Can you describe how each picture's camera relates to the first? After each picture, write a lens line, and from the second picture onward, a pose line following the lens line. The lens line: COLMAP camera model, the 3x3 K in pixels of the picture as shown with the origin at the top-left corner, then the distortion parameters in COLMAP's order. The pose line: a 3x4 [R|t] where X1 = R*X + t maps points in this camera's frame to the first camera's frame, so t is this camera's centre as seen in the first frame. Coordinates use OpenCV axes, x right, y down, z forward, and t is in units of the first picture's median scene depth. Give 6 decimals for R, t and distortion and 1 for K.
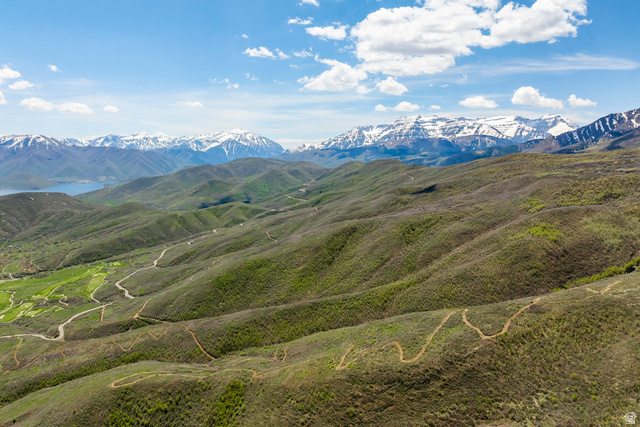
lens RADIAL K [[450.1, 0, 323.7], [0, 450.1, 191.6], [0, 0, 1]] dist [-0.046961, 0.009440]
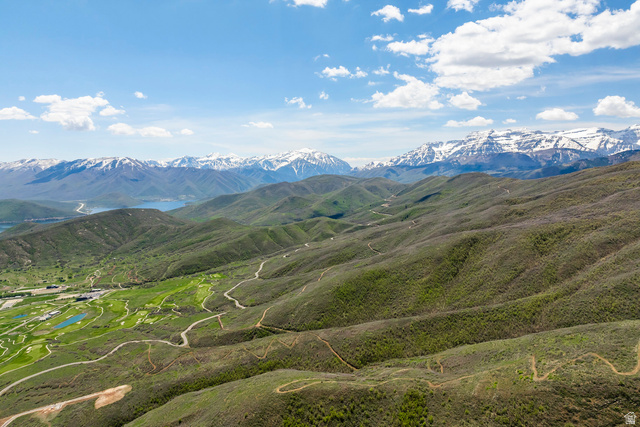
lens RADIAL K [[450.1, 0, 323.7], [0, 450.1, 191.6], [0, 0, 1]] dist [-0.046961, 0.009440]
pose [[0.989656, -0.009937, -0.143116, -0.054713], [0.004026, 0.999129, -0.041526, 0.009469], [0.143404, 0.040521, 0.988834, 0.005251]]
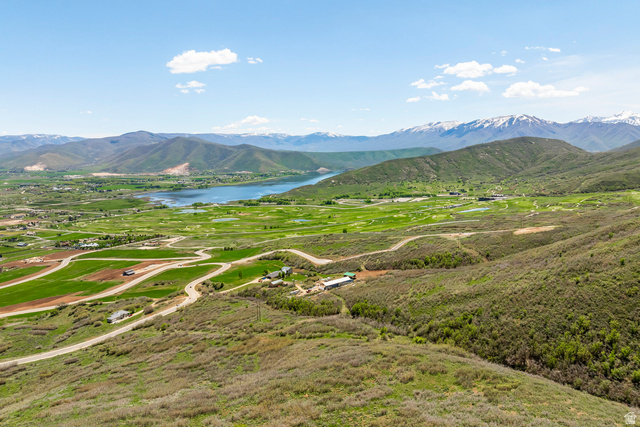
lens RADIAL K [[448.6, 0, 323.6], [0, 448.6, 193.9], [0, 0, 1]] dist [-0.038112, -0.000383]
pose [[0.562965, 0.068458, -0.823641, -0.125805], [-0.046319, 0.997611, 0.051258, 0.118381], [0.825182, 0.009294, 0.564791, 0.081639]]
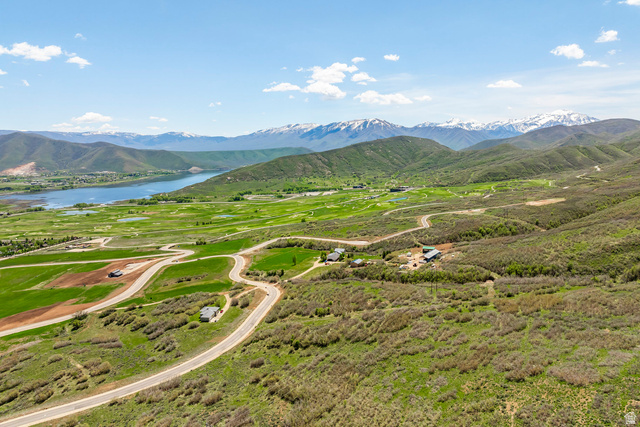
lens RADIAL K [[450.1, 0, 323.7], [0, 450.1, 191.6], [0, 0, 1]] dist [-0.046961, 0.009440]
pose [[0.796624, 0.046365, -0.602695, -0.200393], [-0.036879, 0.998925, 0.028102, 0.135273], [0.603350, -0.000160, 0.797477, 0.019811]]
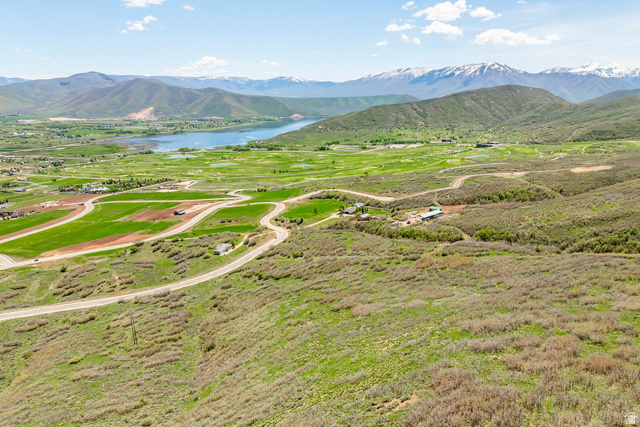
lens RADIAL K [[449.2, 0, 323.1], [0, 449.2, 240.4], [0, 0, 1]] dist [-0.043005, 0.006449]
pose [[0.629471, 0.236268, -0.740232, -0.156552], [-0.060303, 0.964631, 0.256612, 0.128131], [0.774680, -0.116892, 0.621455, 0.033026]]
